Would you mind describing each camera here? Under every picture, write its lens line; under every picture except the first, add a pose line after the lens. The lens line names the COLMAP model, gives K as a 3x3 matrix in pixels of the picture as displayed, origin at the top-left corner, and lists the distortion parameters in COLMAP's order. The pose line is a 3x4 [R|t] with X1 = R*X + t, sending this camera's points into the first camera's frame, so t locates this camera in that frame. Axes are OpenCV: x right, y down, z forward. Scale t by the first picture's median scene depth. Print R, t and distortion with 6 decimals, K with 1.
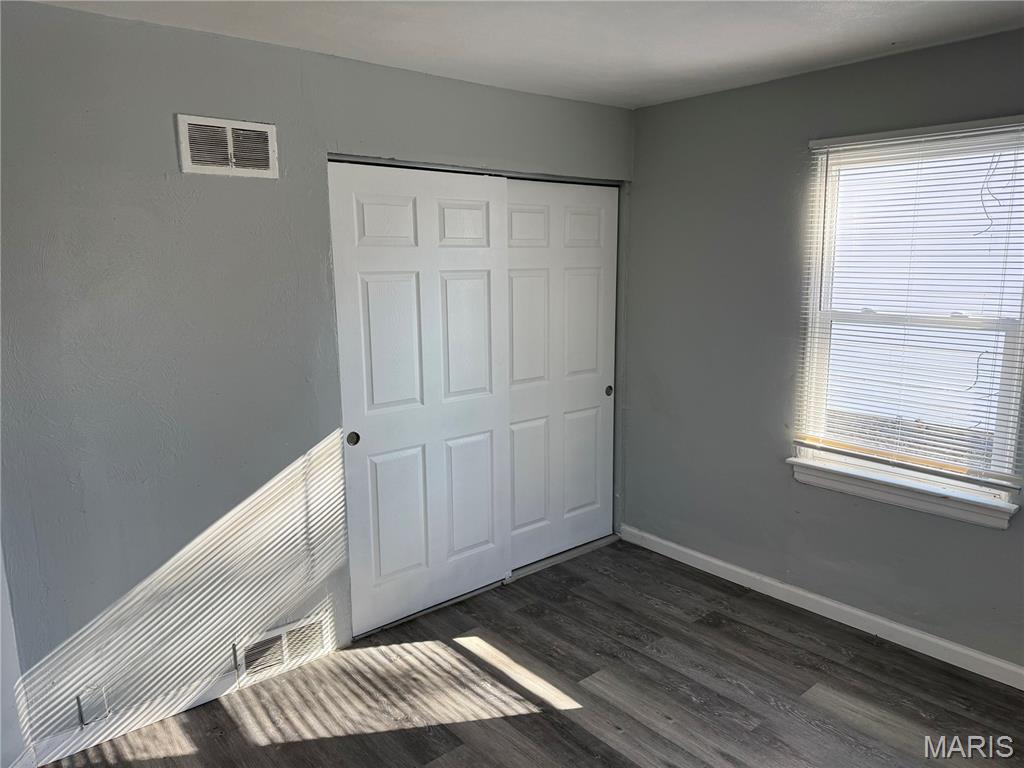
lens RADIAL K [[736.5, 0, 515.6], [0, 736.5, 377.7], [0, 0, 1]] dist [0.187375, -0.257290]
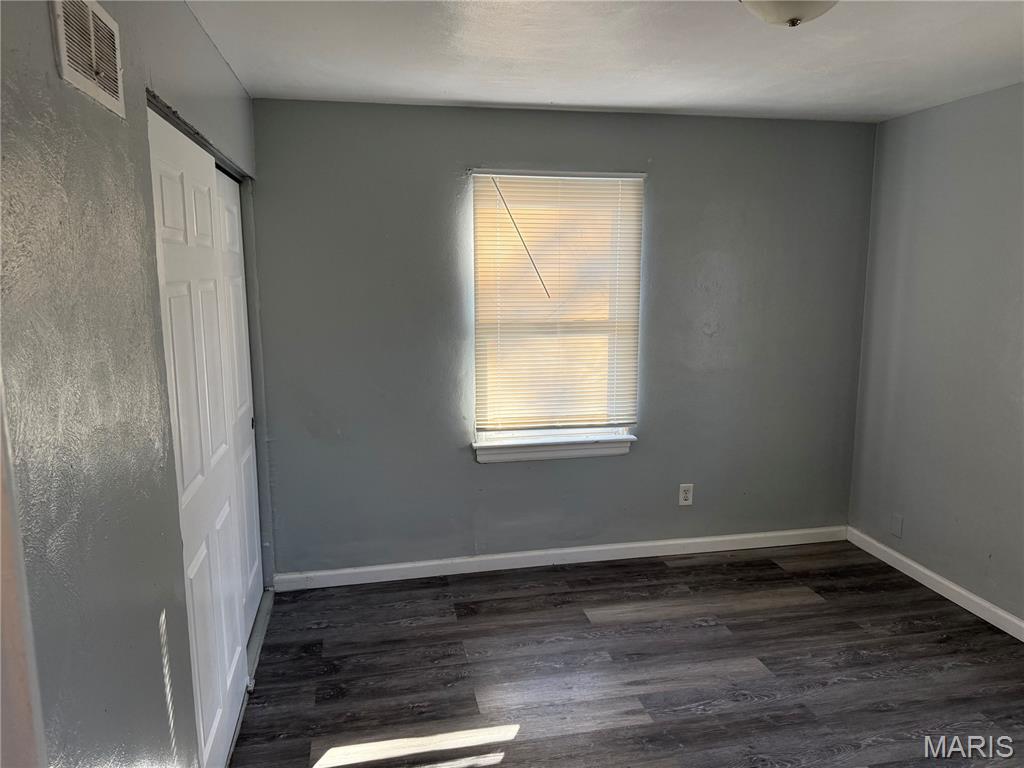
lens RADIAL K [[740.1, 0, 502.1], [0, 740.1, 385.0], [0, 0, 1]] dist [0.026187, 0.001851]
pose [[0.475096, -0.135033, 0.869511, -0.574581], [0.144966, 0.986664, 0.074018, -0.058478], [-0.867911, 0.090884, 0.488335, 0.421847]]
